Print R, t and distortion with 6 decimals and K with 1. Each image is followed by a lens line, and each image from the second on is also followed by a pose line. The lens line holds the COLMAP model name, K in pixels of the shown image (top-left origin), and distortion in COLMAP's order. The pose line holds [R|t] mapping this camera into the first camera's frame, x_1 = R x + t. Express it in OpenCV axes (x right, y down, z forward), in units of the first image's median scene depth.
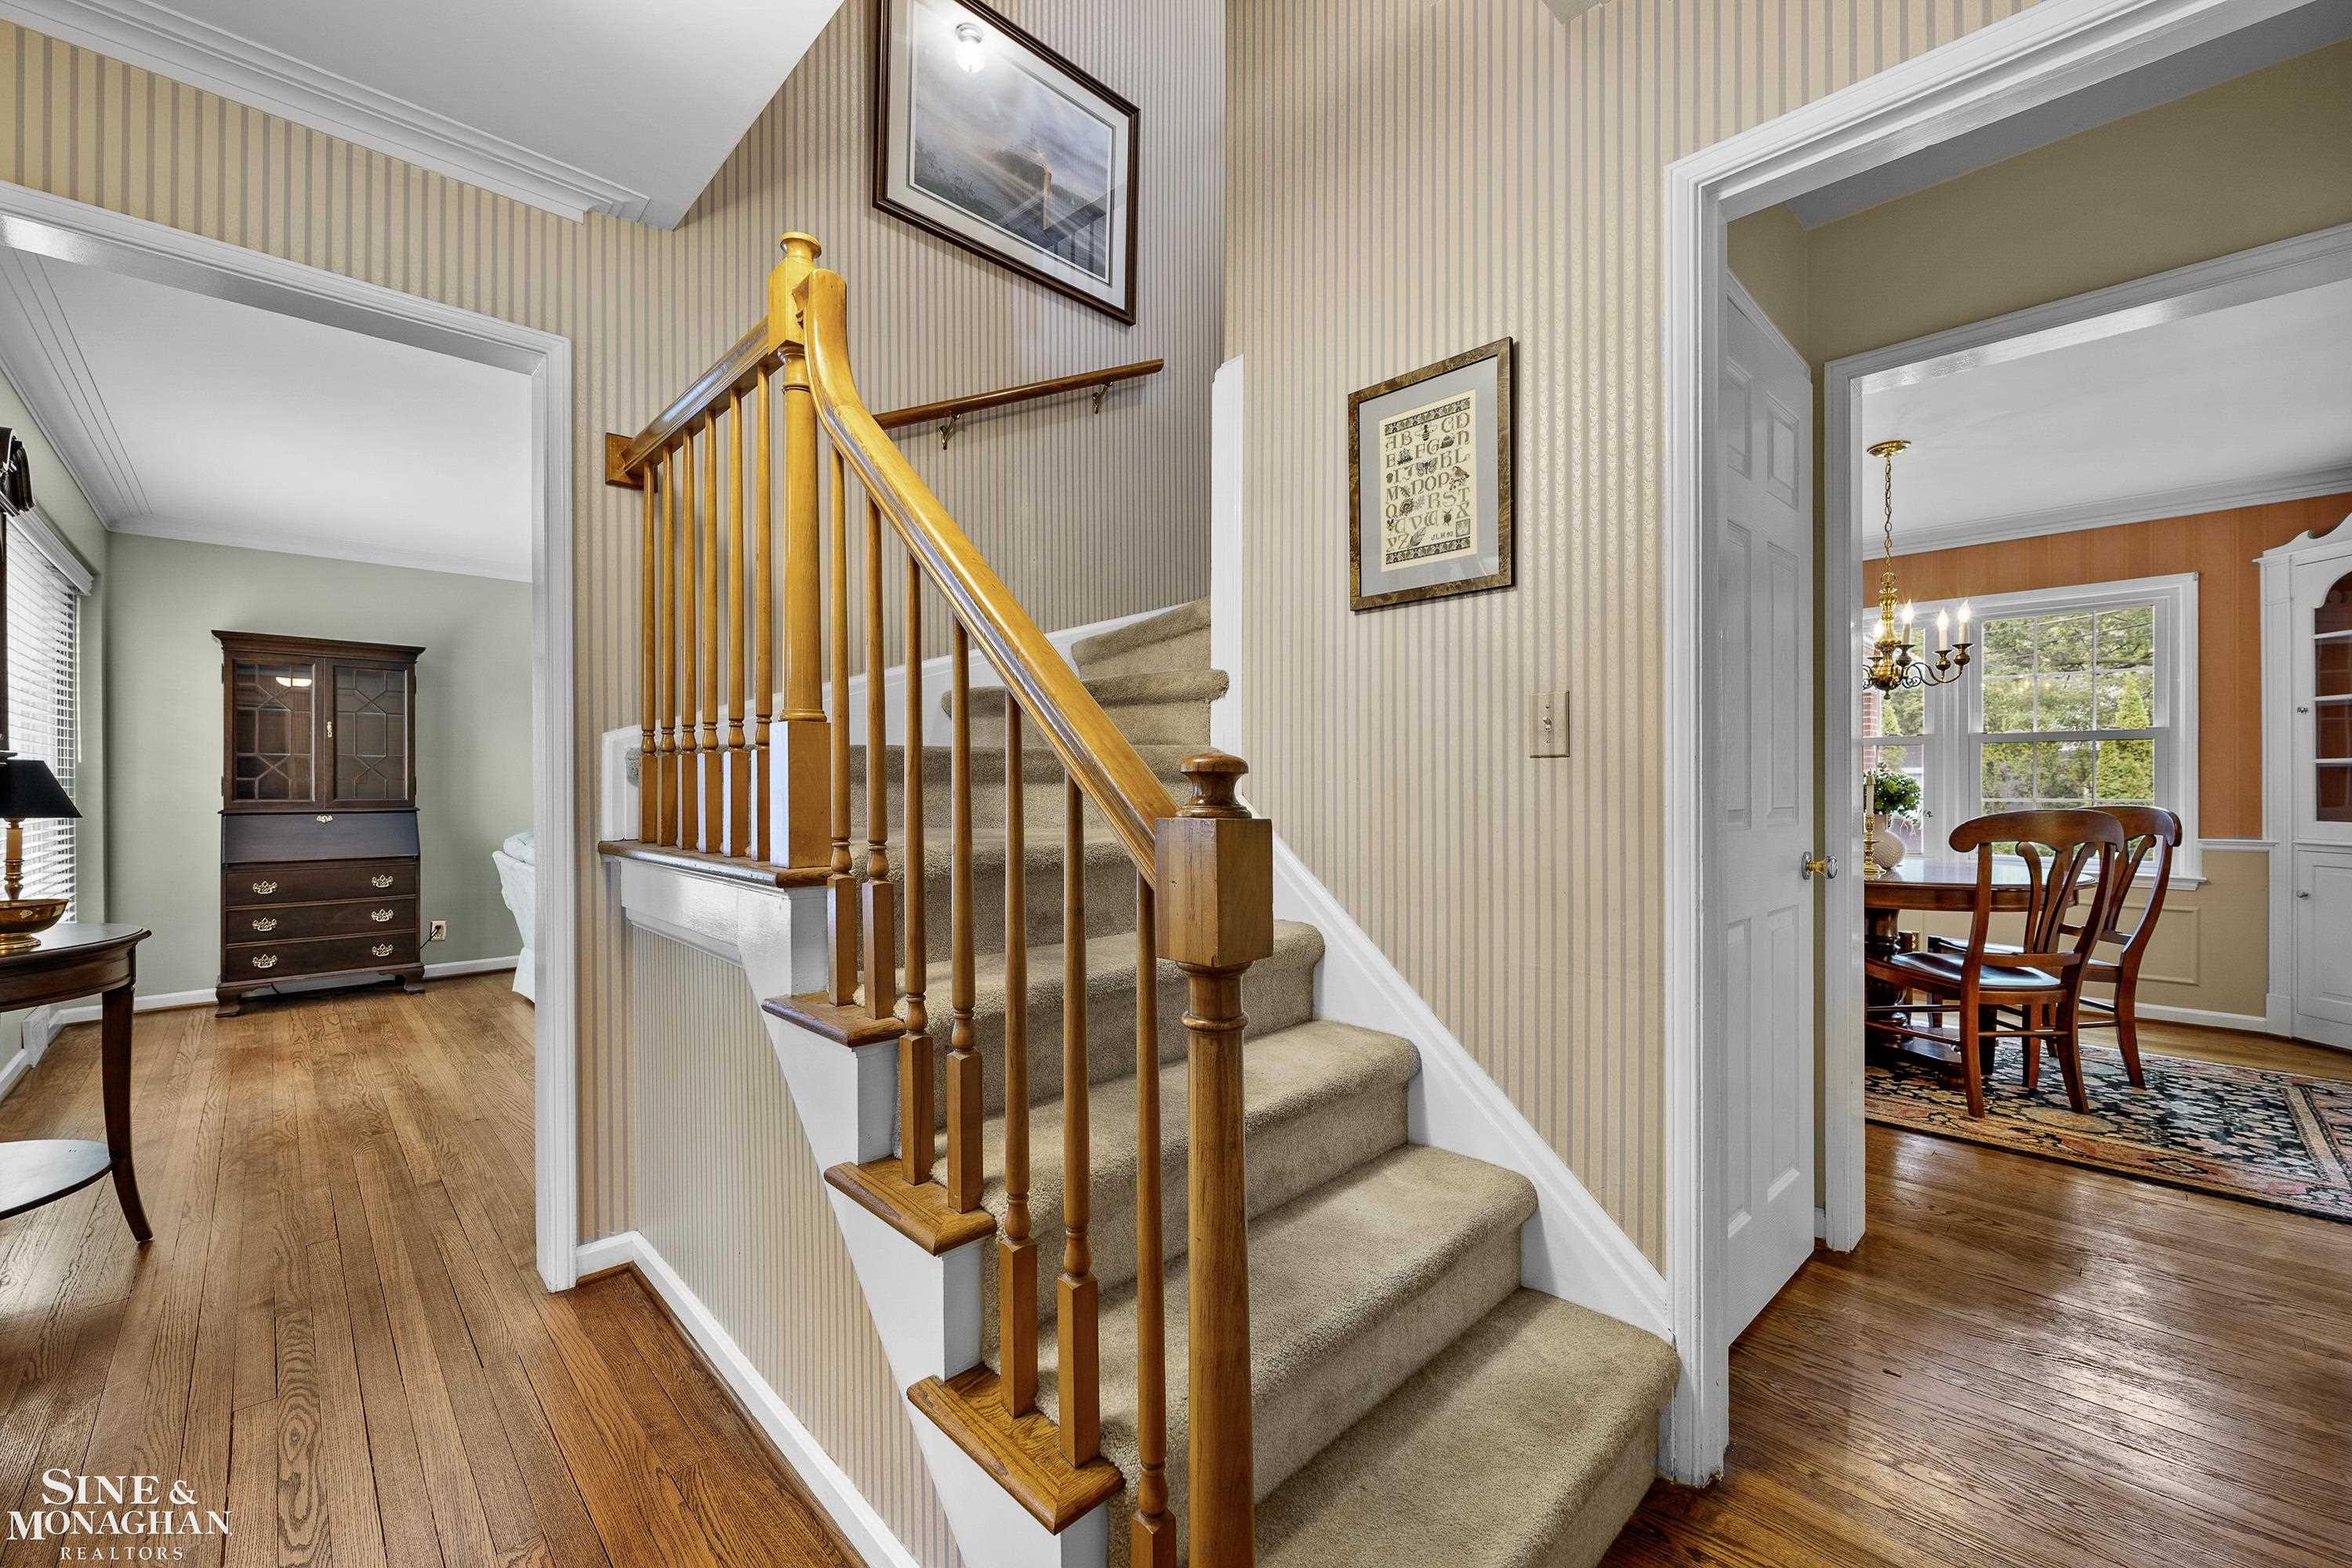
lens RADIAL K [[934.3, 0, 1176.0], [0, 934.3, 784.0], [0, 0, 1]] dist [-0.001106, -0.000262]
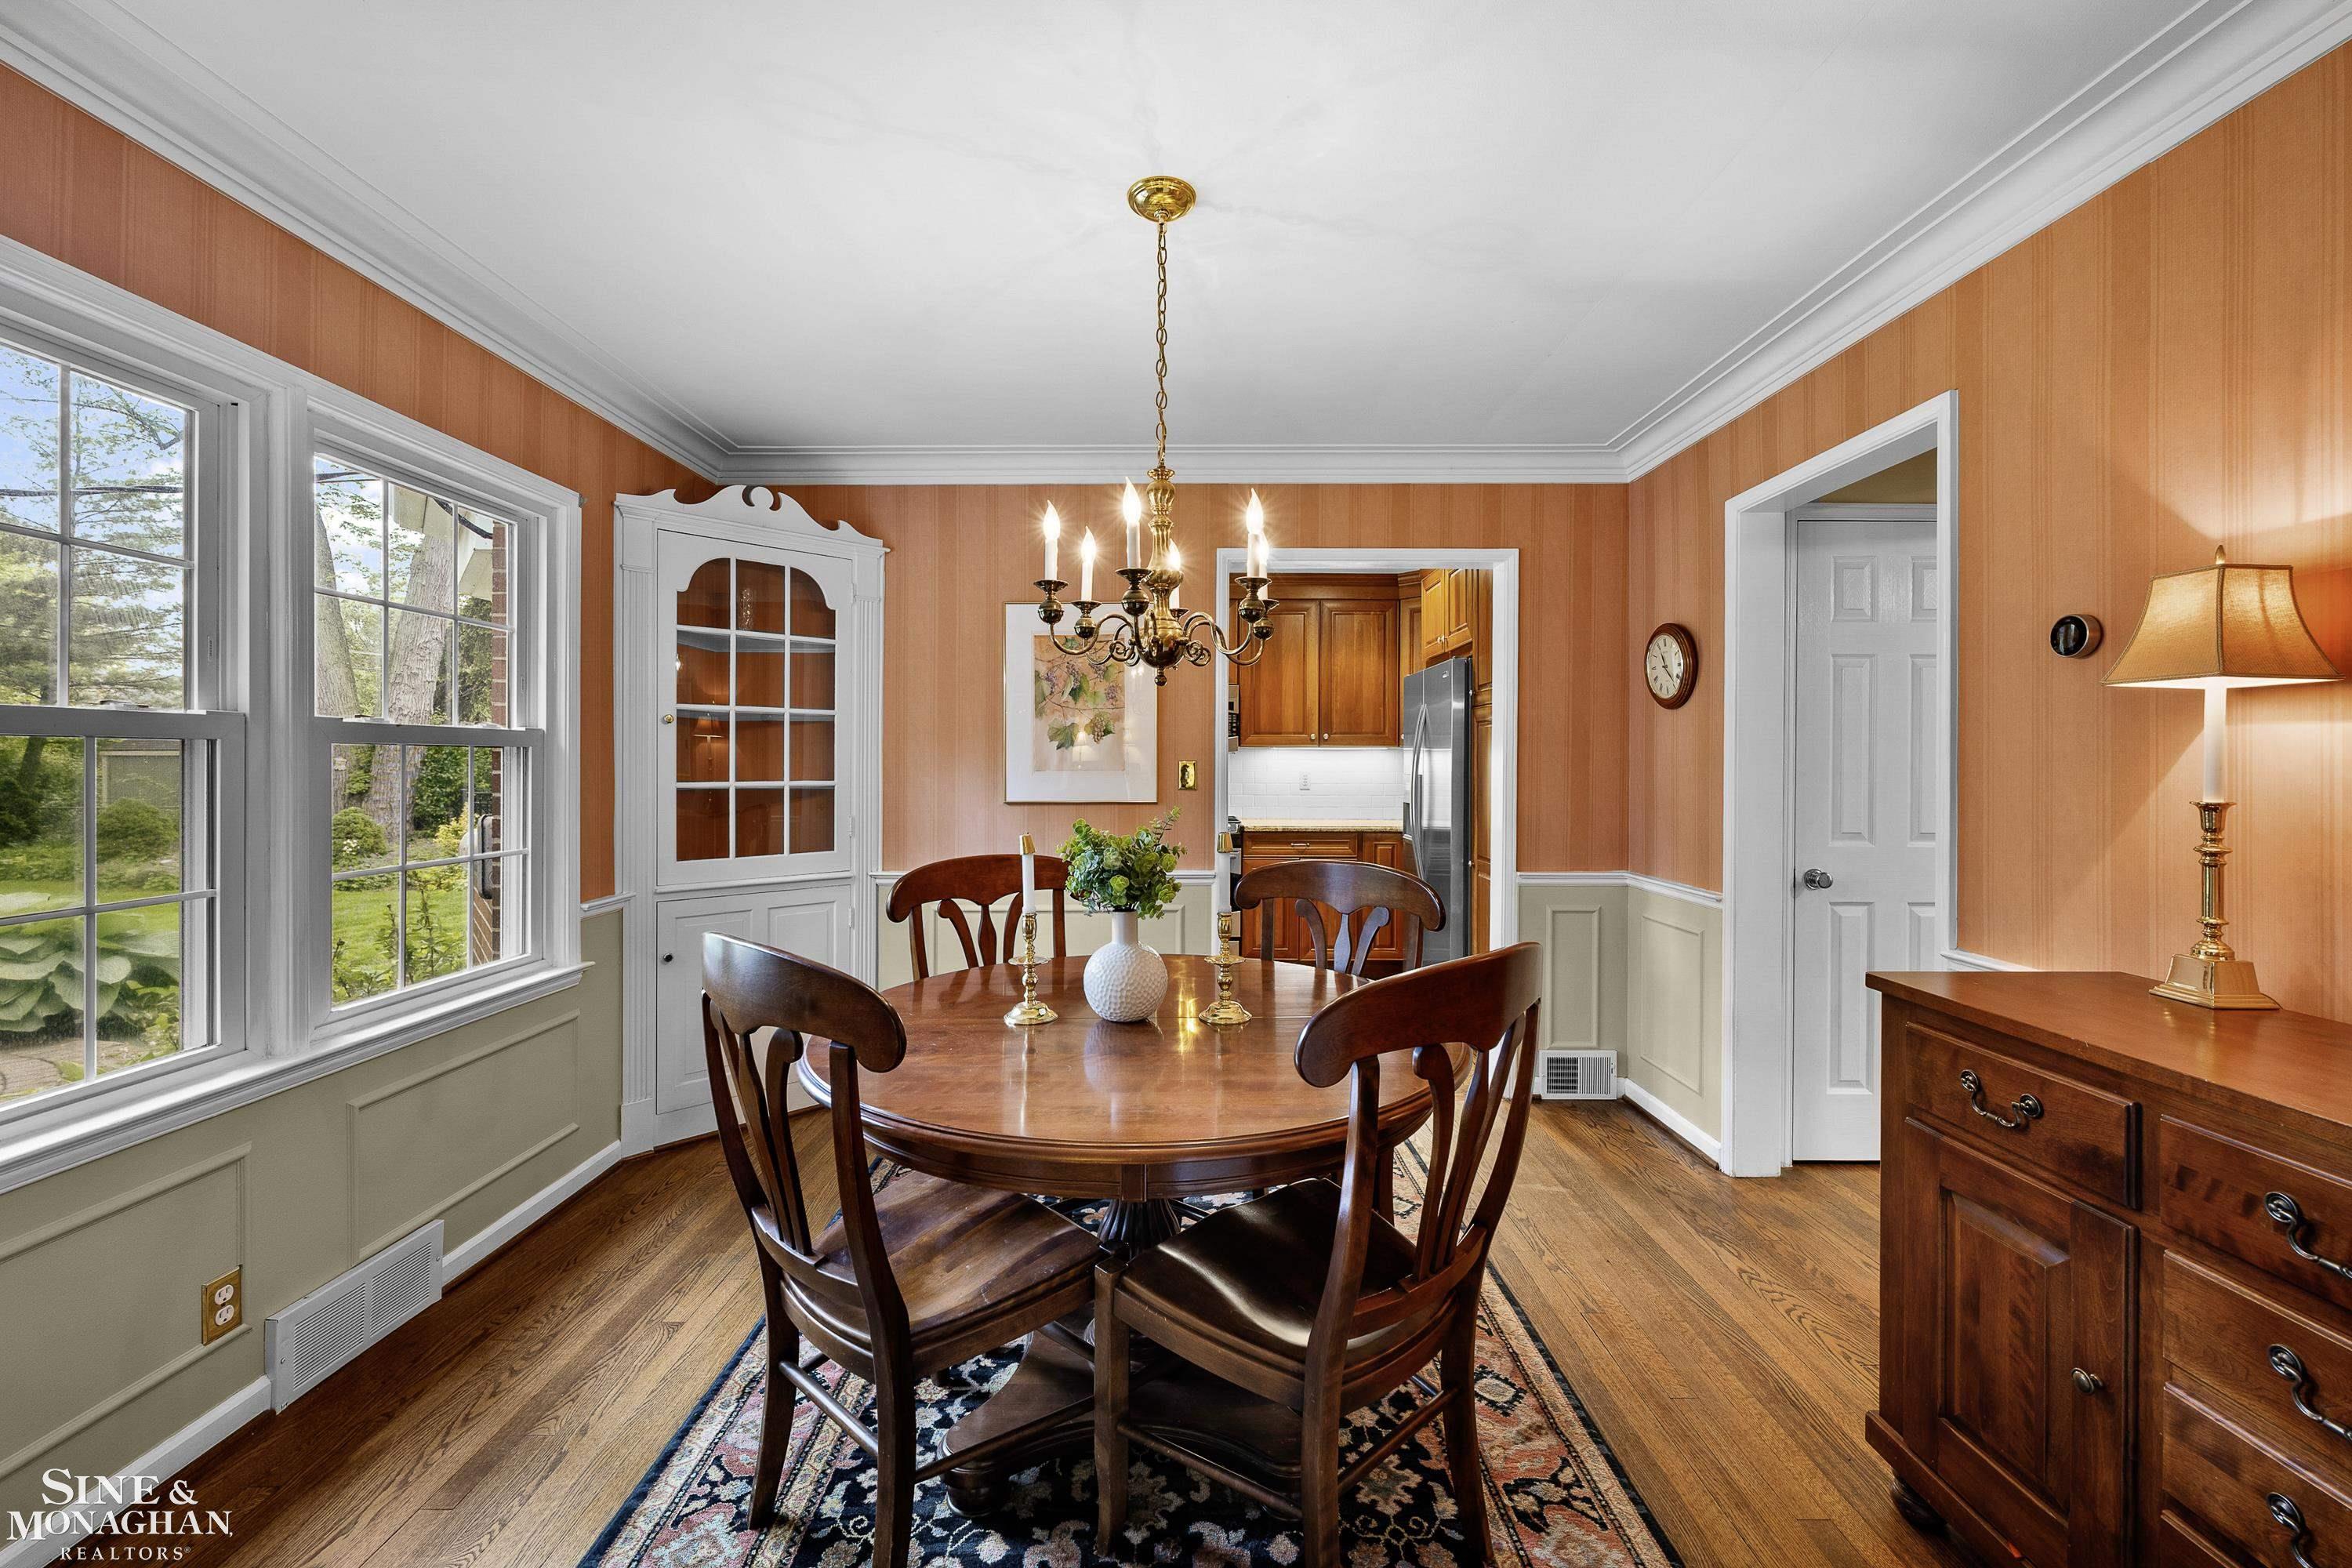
lens RADIAL K [[945.6, 0, 1177.2], [0, 945.6, 754.4], [0, 0, 1]] dist [0.001802, 0.000122]
pose [[-0.711940, -0.000261, 0.702240, 0.358439], [0.001567, 0.999997, 0.001961, -0.051780], [-0.702238, 0.002497, -0.711938, 1.262690]]
